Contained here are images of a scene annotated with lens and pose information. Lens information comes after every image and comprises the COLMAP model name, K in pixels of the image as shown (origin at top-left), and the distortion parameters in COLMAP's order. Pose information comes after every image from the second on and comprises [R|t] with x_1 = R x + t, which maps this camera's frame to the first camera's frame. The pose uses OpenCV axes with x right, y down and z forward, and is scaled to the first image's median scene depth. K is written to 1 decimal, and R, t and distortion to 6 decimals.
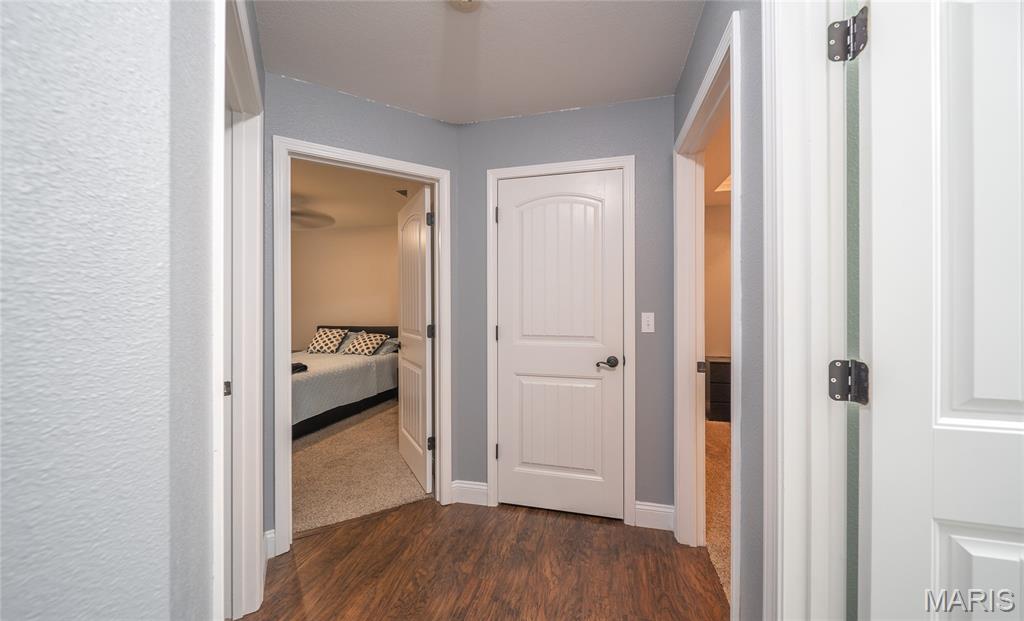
lens RADIAL K [[358.7, 0, 509.4], [0, 358.7, 307.9], [0, 0, 1]] dist [-0.002732, -0.000156]
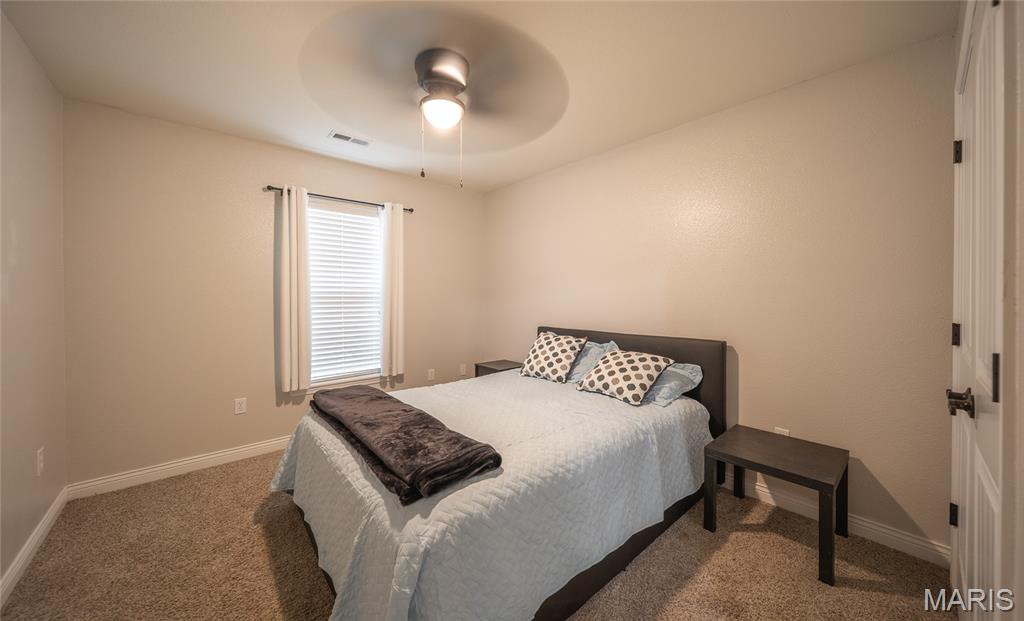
lens RADIAL K [[358.7, 0, 511.8], [0, 358.7, 303.0], [0, 0, 1]] dist [-0.002732, -0.000156]
pose [[0.831367, 0.010006, -0.555633, -0.253479], [-0.002924, 0.999903, 0.013631, 0.000245], [0.555716, -0.009707, 0.831316, 0.508207]]
